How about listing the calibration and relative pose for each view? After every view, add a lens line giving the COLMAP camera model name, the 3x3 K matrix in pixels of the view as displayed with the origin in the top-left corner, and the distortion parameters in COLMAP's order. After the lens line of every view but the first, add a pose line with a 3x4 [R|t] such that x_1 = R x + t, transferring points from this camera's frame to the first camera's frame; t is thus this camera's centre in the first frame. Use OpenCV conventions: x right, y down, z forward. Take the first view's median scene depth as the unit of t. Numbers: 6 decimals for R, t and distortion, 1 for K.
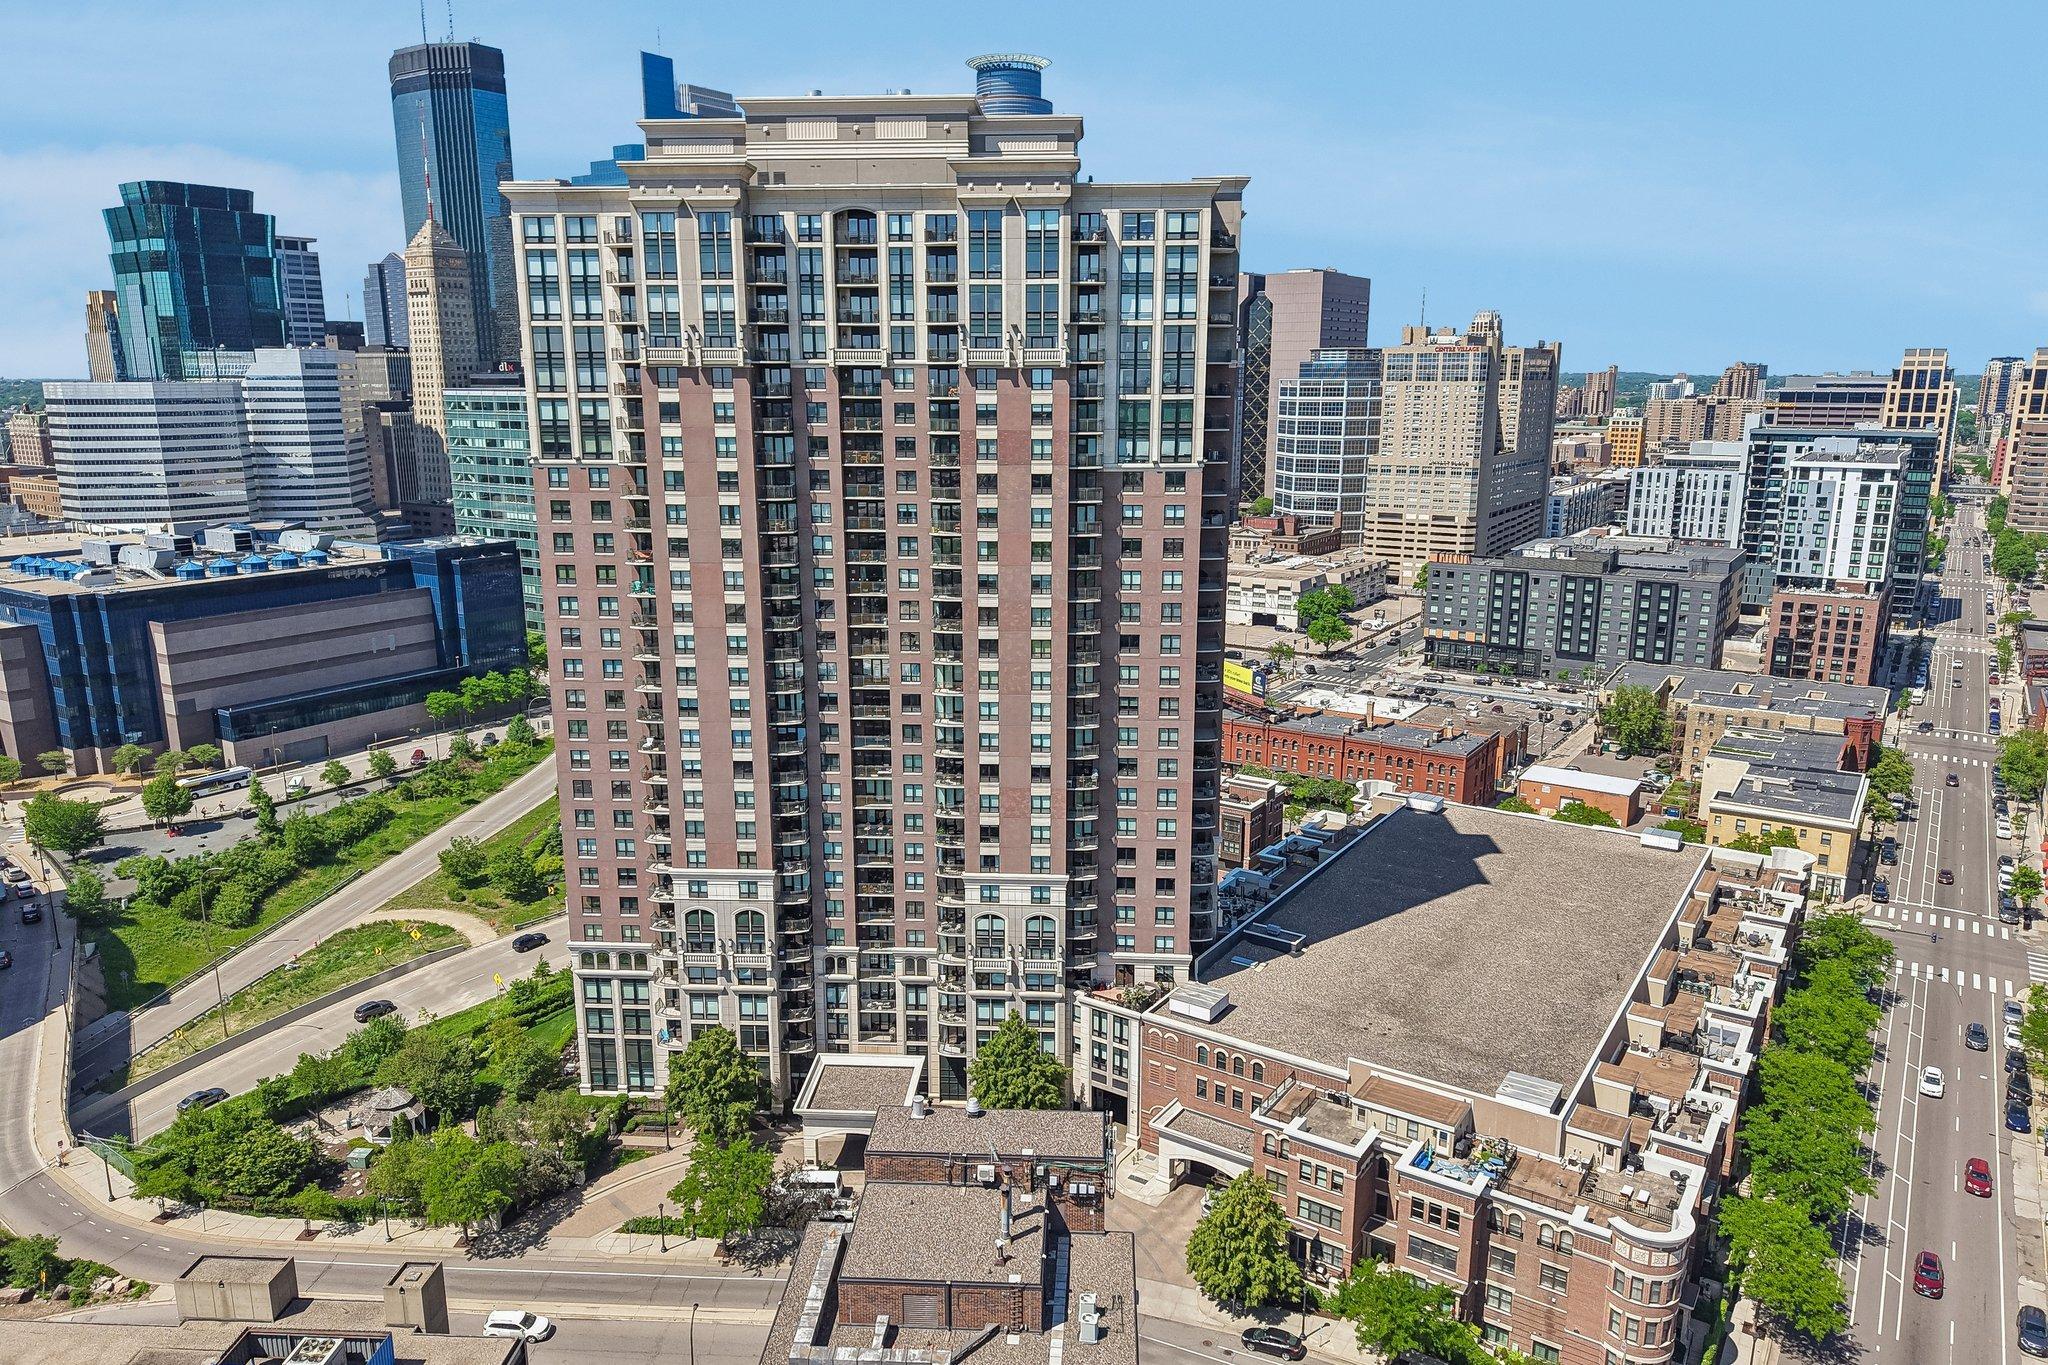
lens RADIAL K [[1366.4, 0, 1021.8], [0, 1366.4, 692.1], [0, 0, 1]] dist [0.037979, -0.042819]
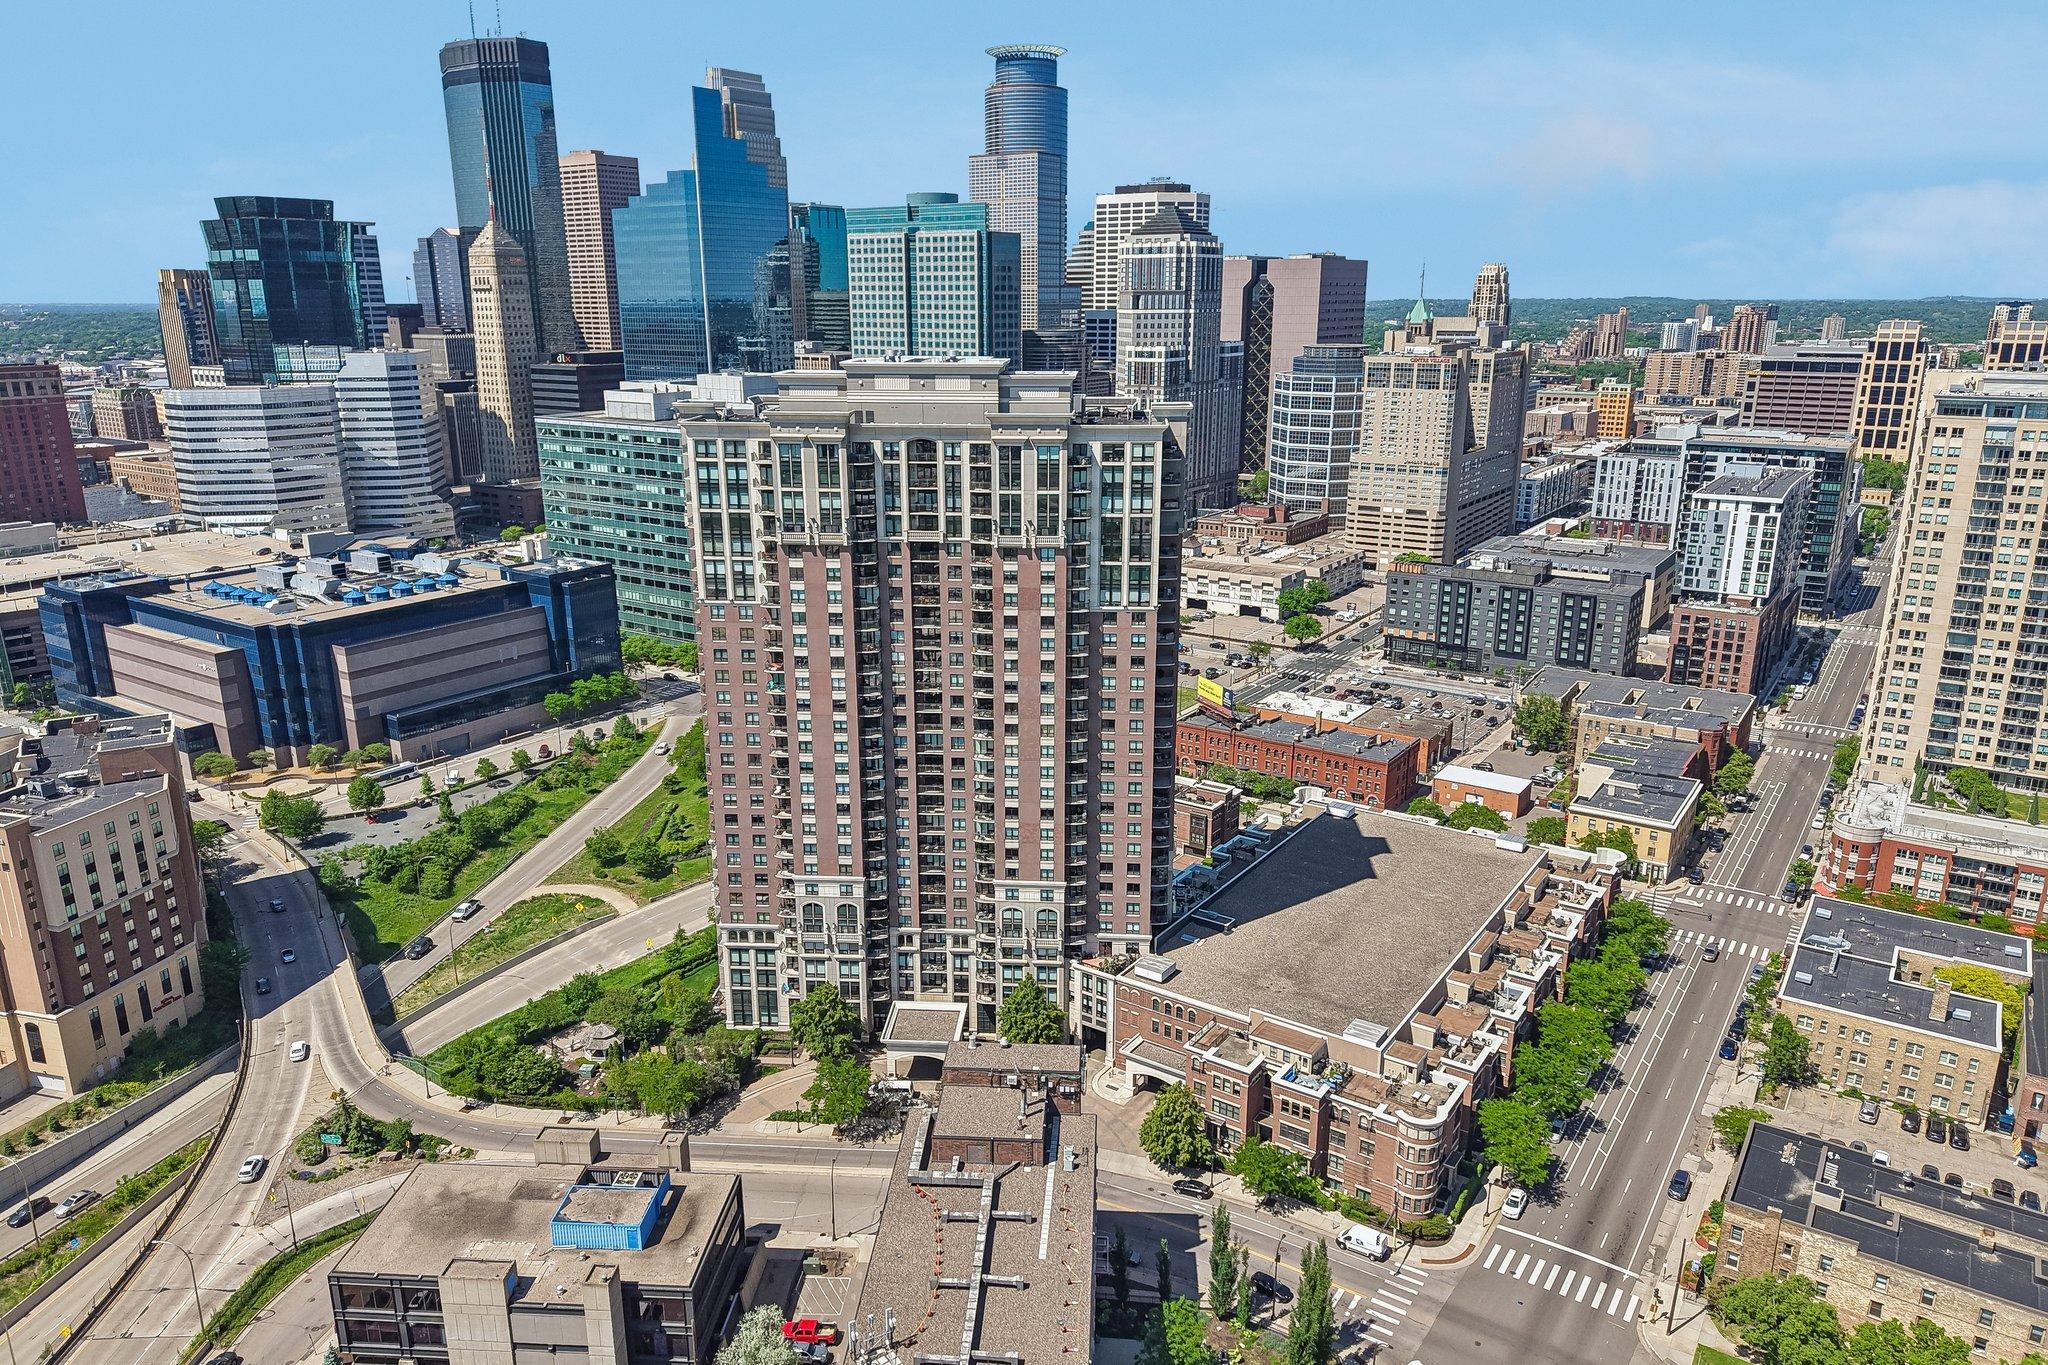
lens RADIAL K [[1366.4, 0, 1020.2], [0, 1366.4, 689.4], [0, 0, 1]] dist [0.037979, -0.042819]
pose [[0.999915, 0.001820, -0.012903, 0.003268], [-0.001152, 0.998665, 0.051636, -0.139537], [0.012979, -0.051617, 0.998583, -0.422819]]
